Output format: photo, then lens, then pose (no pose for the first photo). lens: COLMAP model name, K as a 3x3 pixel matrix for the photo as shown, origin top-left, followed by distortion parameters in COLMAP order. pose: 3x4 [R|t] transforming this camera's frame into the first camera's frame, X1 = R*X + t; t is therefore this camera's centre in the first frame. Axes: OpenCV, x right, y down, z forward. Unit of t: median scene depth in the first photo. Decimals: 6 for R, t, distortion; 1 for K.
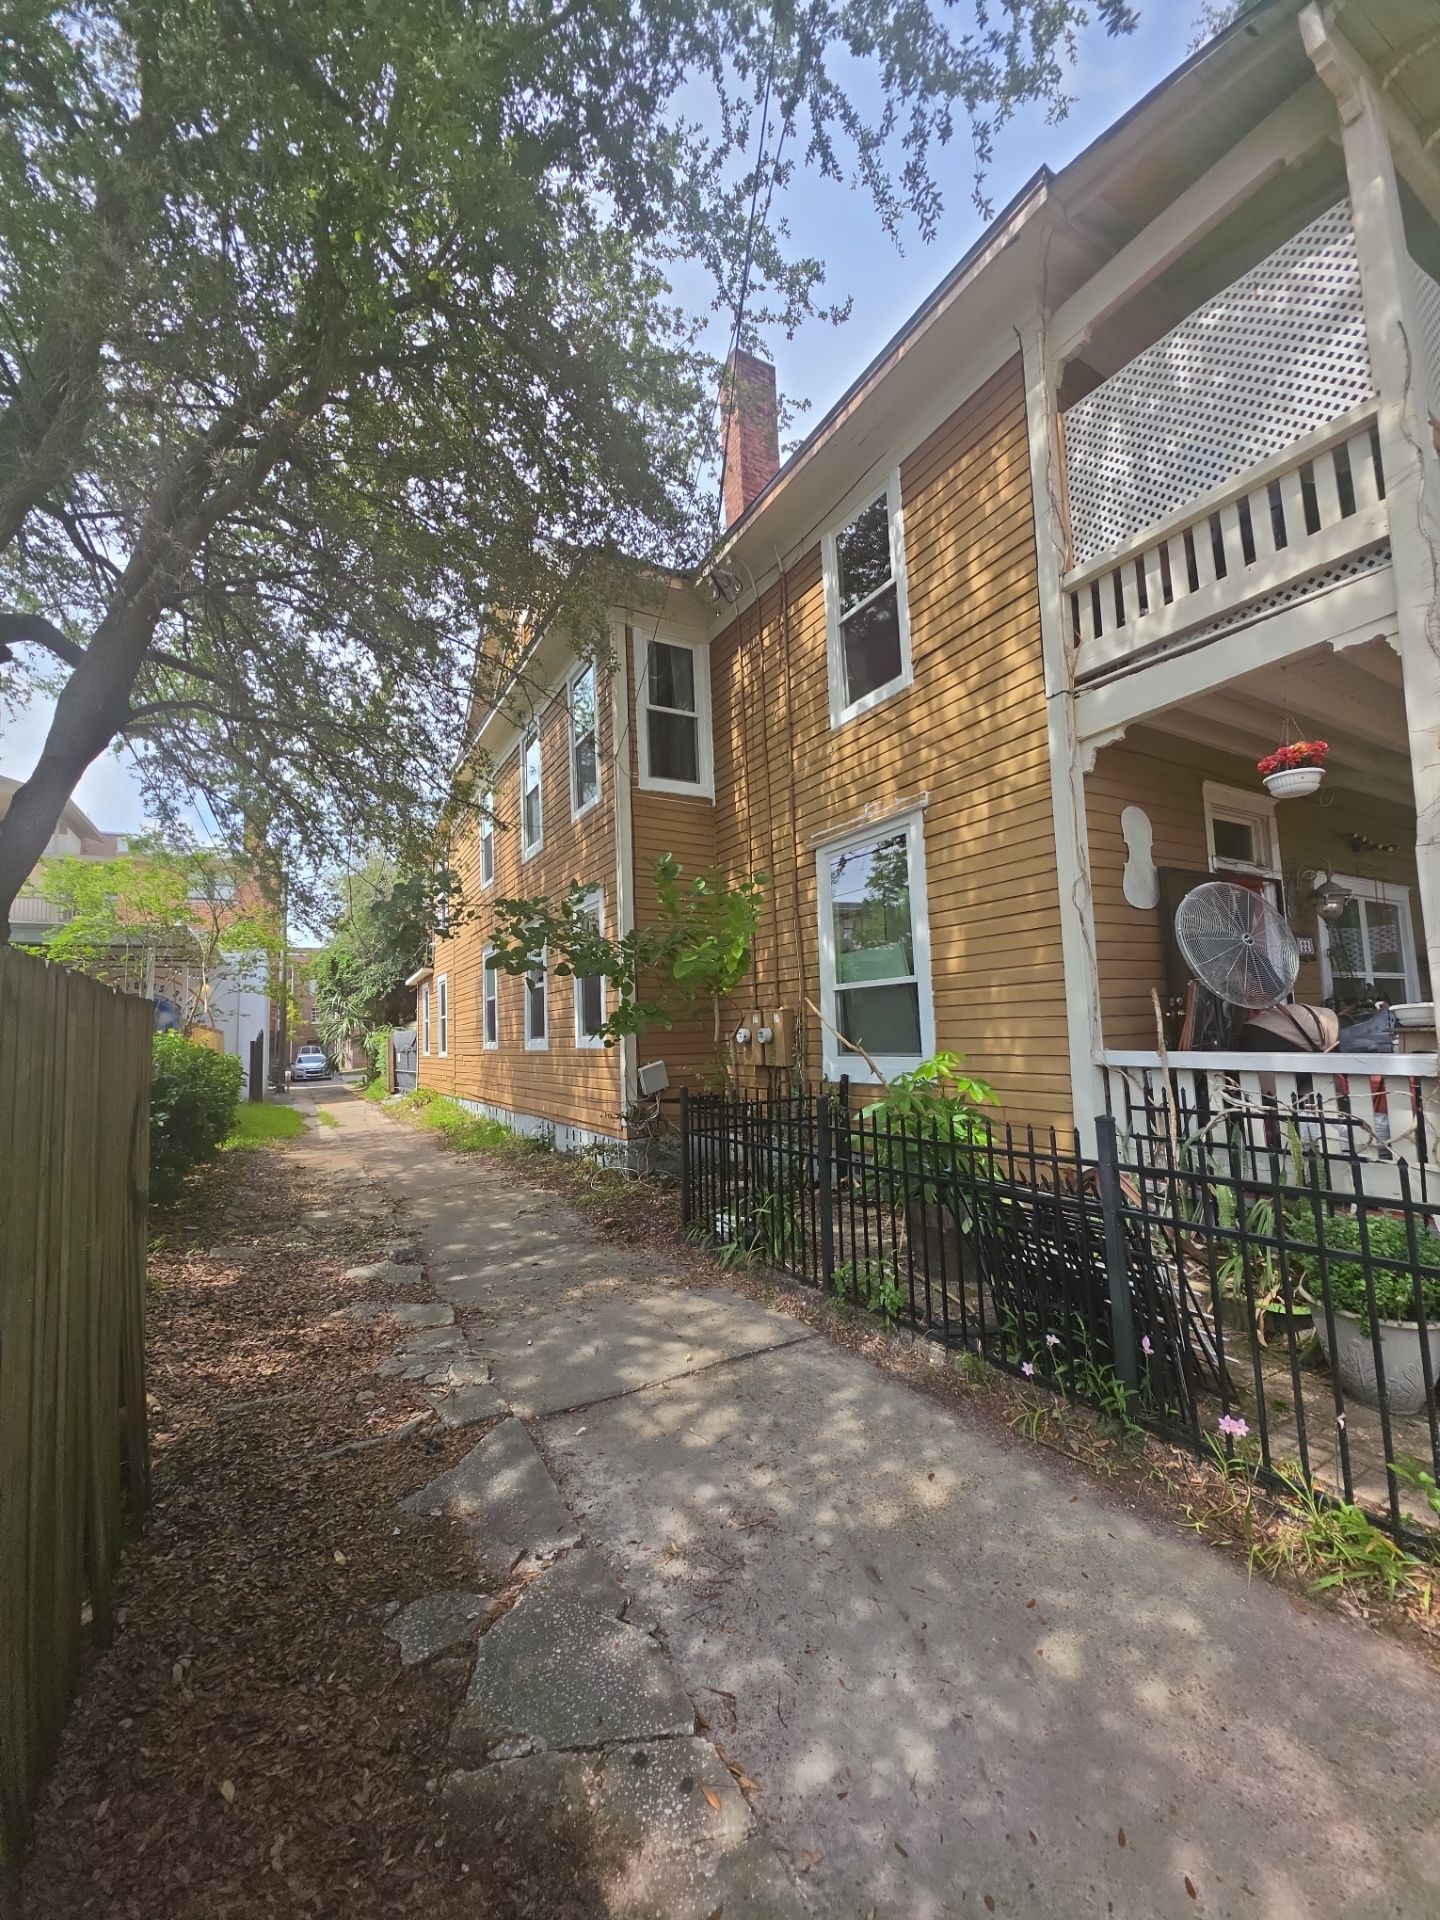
lens RADIAL K [[781.5, 0, 720.0], [0, 781.5, 960.0], [0, 0, 1]] dist [0.073411, -0.035048]
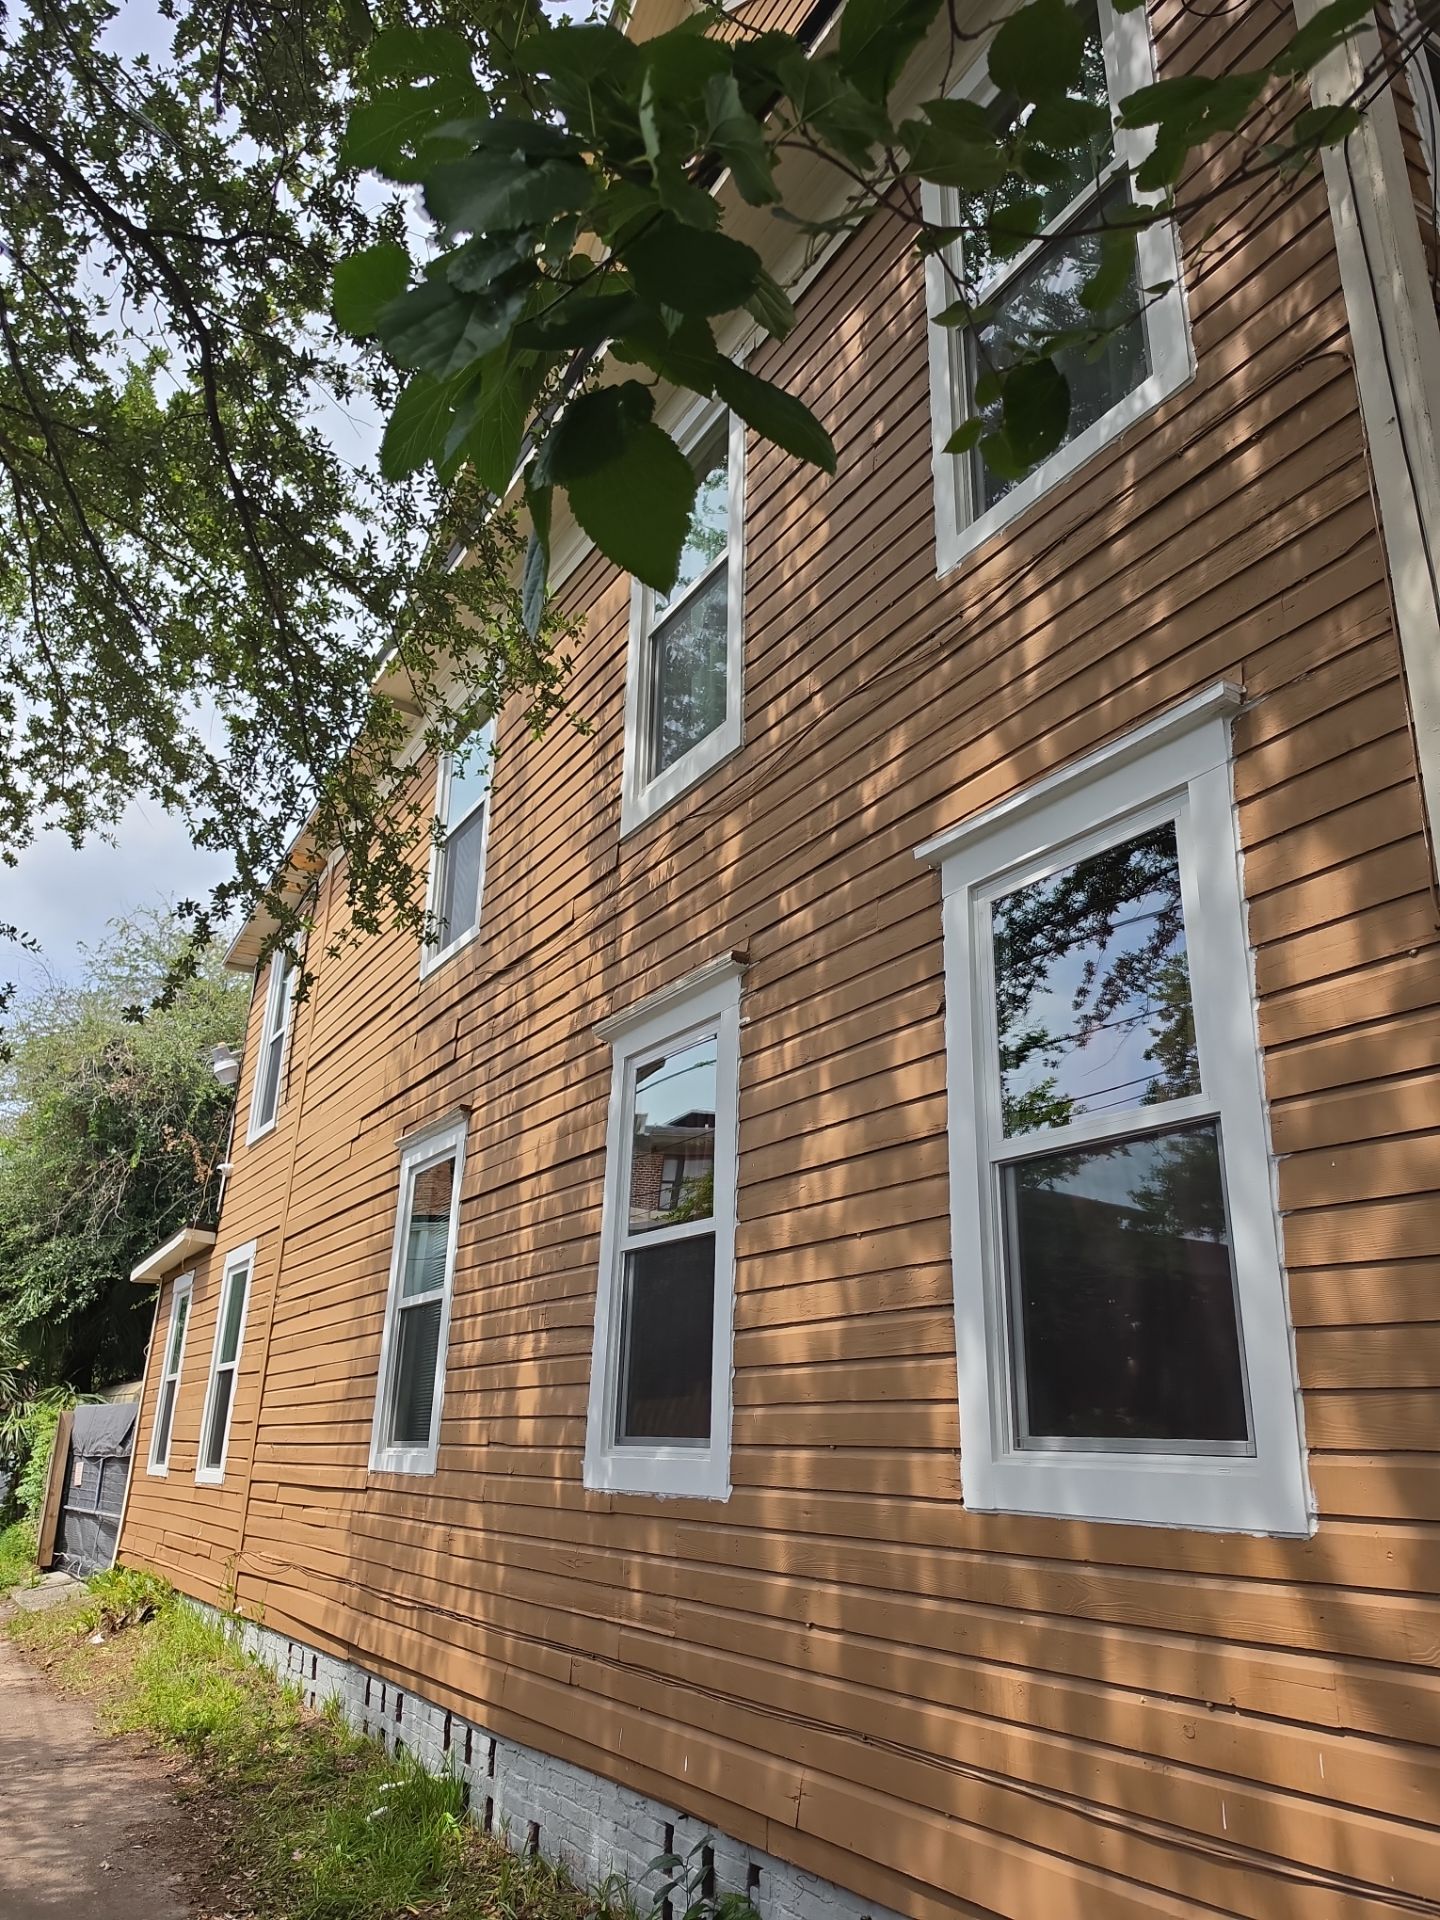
lens RADIAL K [[1339.9, 0, 751.6], [0, 1339.9, 966.6], [0, 0, 1]] dist [0.113852, -0.143375]
pose [[0.997078, 0.068330, 0.034147, -0.558661], [-0.057913, 0.967695, -0.245382, 0.137010], [-0.049811, 0.242688, 0.968825, 1.303142]]
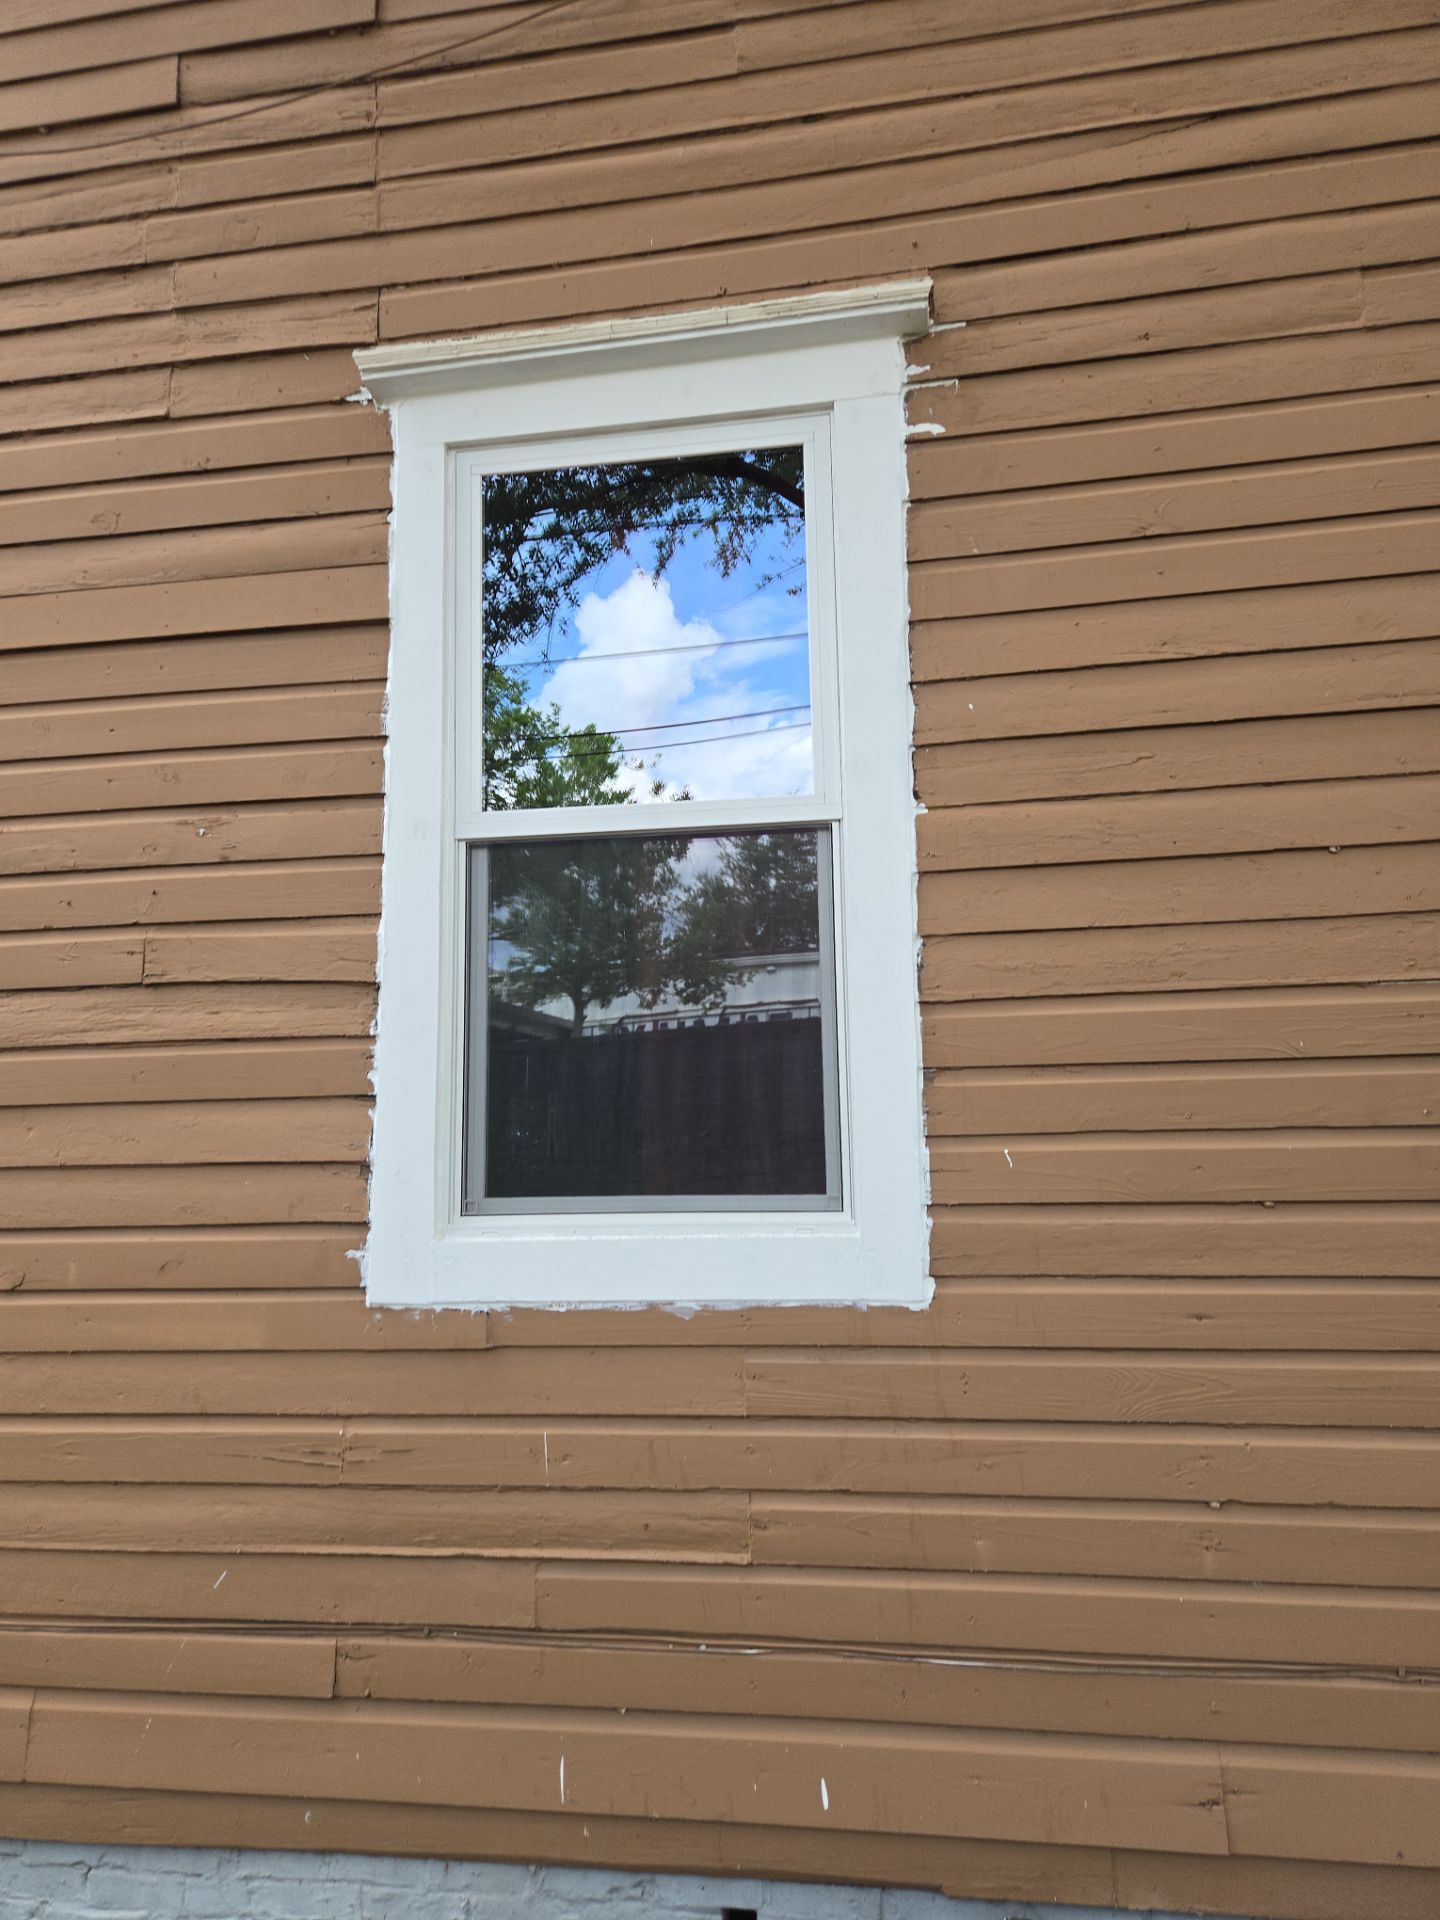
lens RADIAL K [[1432.4, 0, 720.0], [0, 1432.4, 960.0], [0, 0, 1]] dist [-0.001569, -0.001675]
pose [[0.653685, 0.164350, 0.738705, -0.989874], [-0.081052, 0.985723, -0.147584, 0.227968], [-0.752414, 0.036600, 0.657673, 2.050126]]
